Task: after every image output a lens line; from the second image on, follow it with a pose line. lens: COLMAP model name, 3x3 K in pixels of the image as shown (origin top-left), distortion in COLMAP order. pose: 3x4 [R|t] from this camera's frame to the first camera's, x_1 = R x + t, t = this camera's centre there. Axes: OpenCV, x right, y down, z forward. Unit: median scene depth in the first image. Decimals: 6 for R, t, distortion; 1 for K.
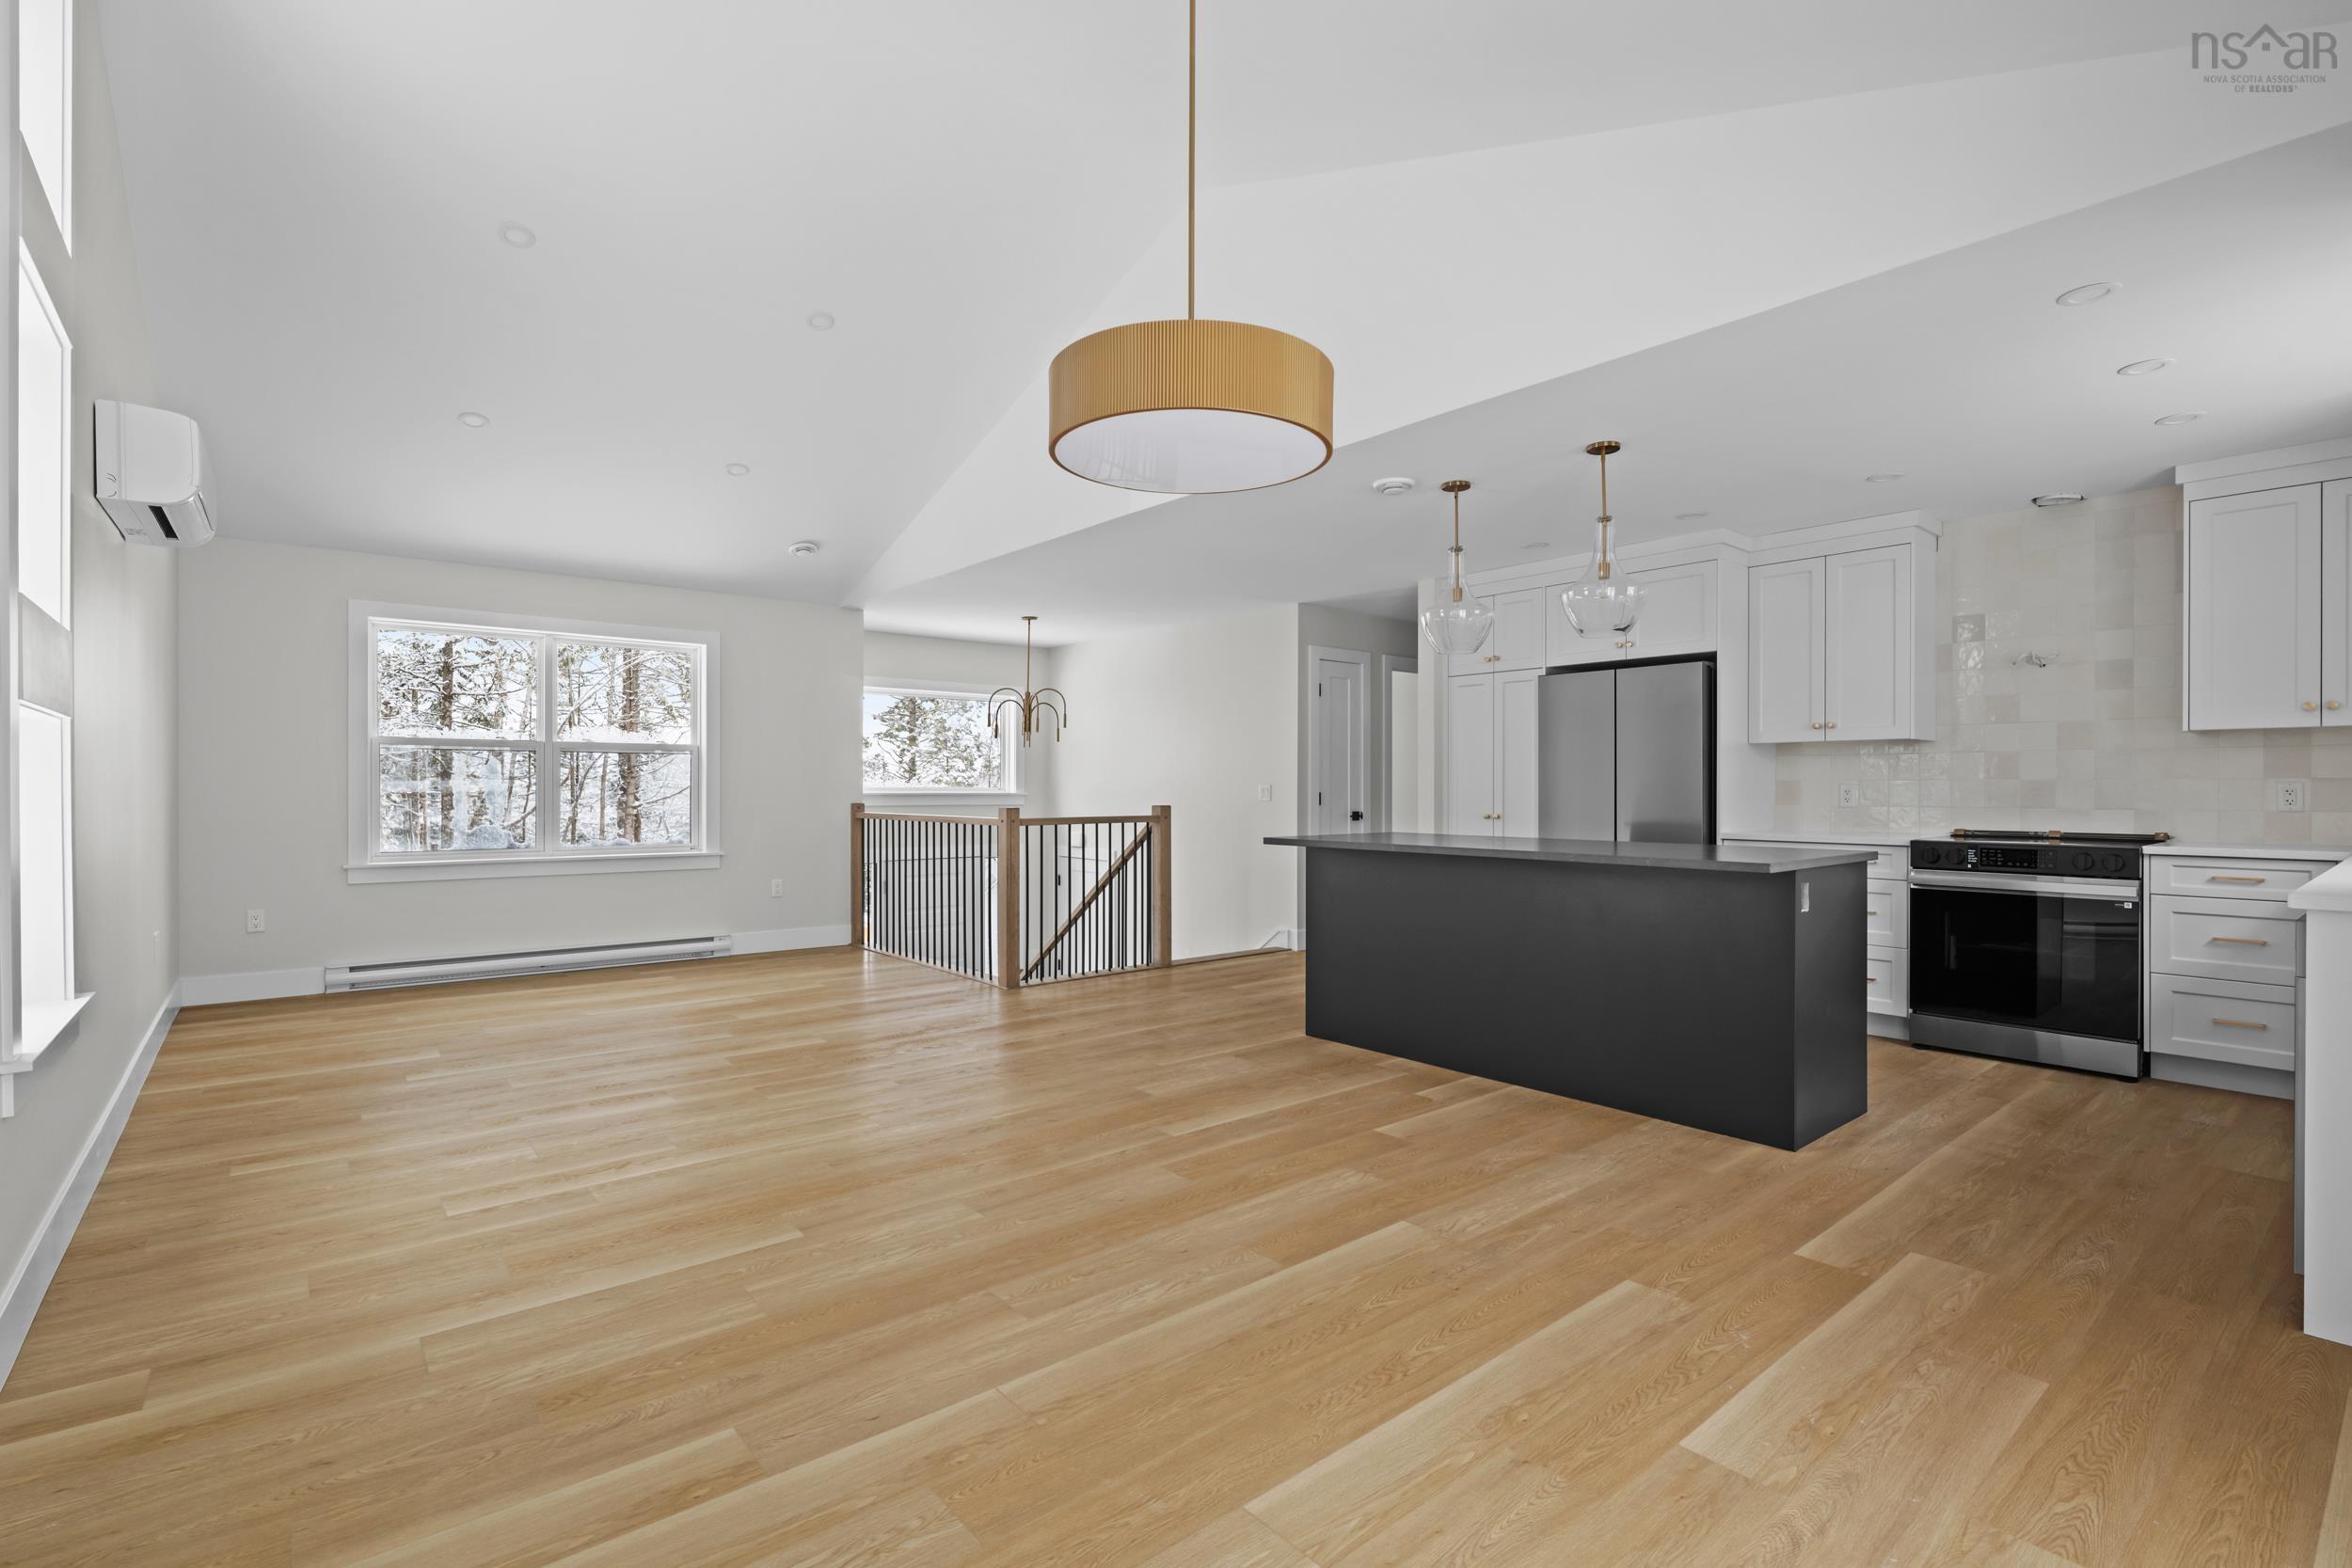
lens RADIAL K [[1079.9, 0, 1181.5], [0, 1079.9, 793.7], [0, 0, 1]] dist [0.000314, 0.001137]
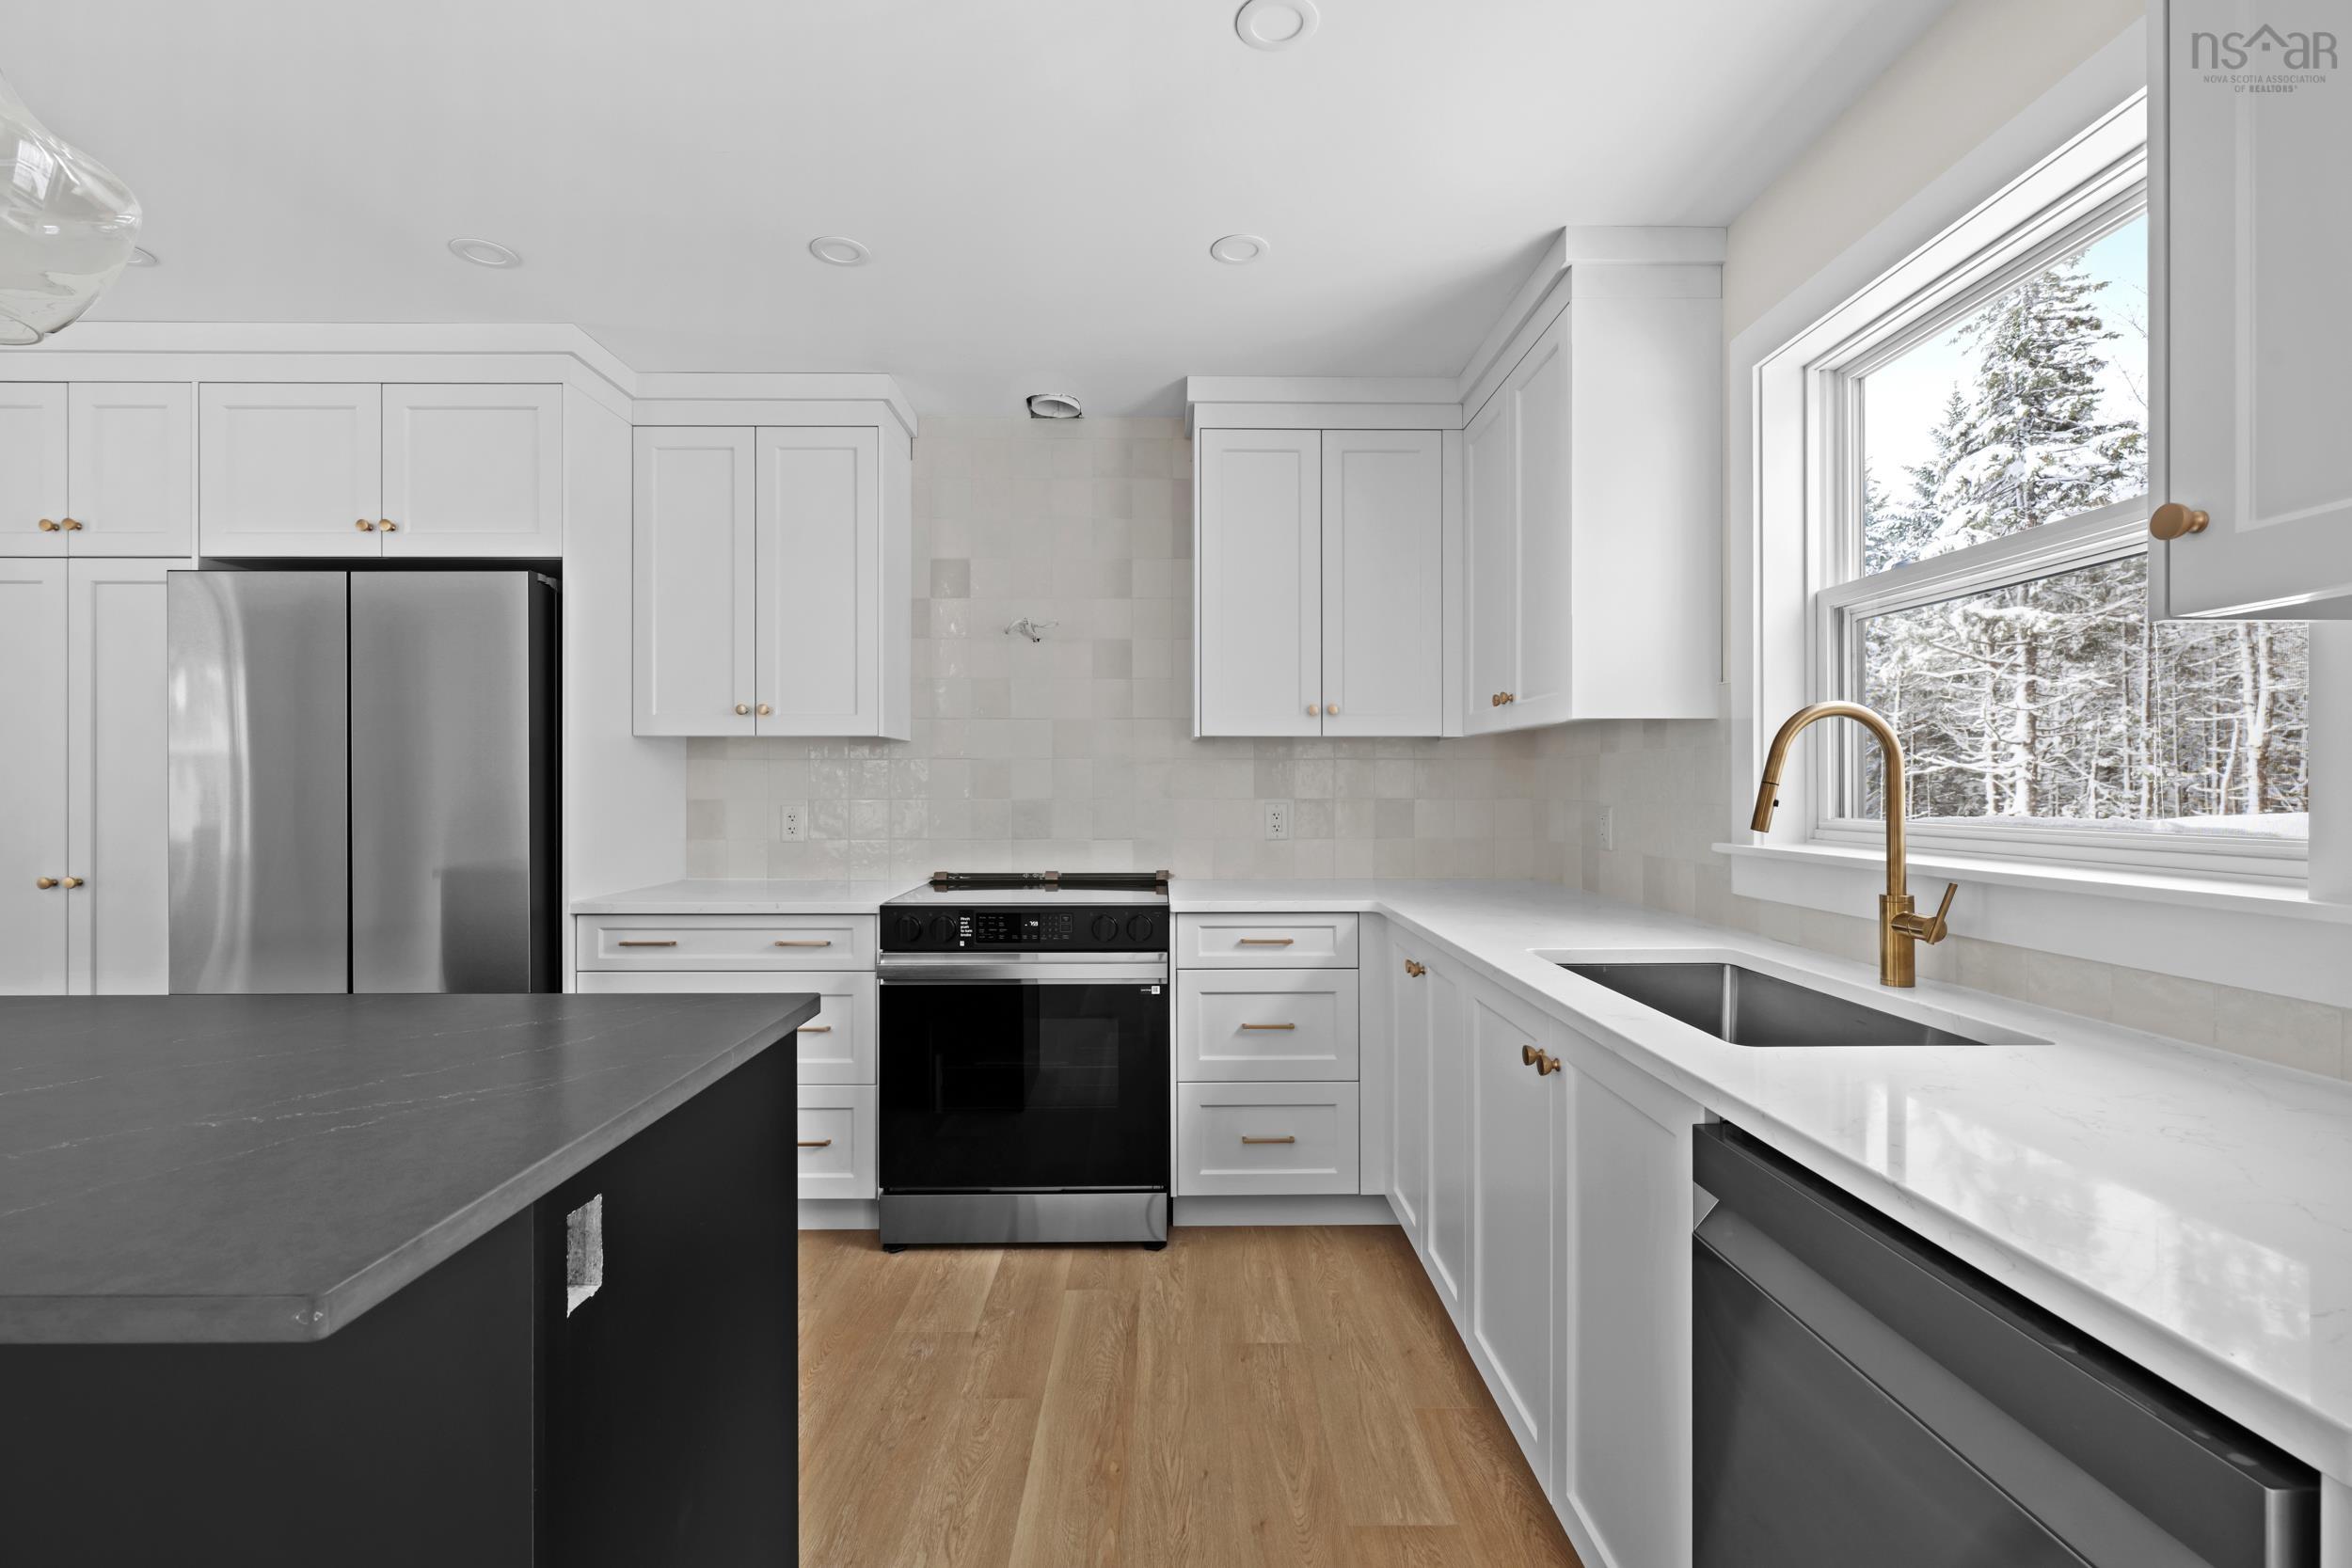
lens RADIAL K [[1046.0, 0, 1176.0], [0, 1046.0, 784.0], [0, 0, 1]] dist [0.002196, 0.000349]
pose [[0.640351, 0.000200, 0.768082, 0.323331], [0.003807, 0.999987, -0.003434, -0.020524], [-0.768073, 0.005123, 0.640342, 0.485652]]
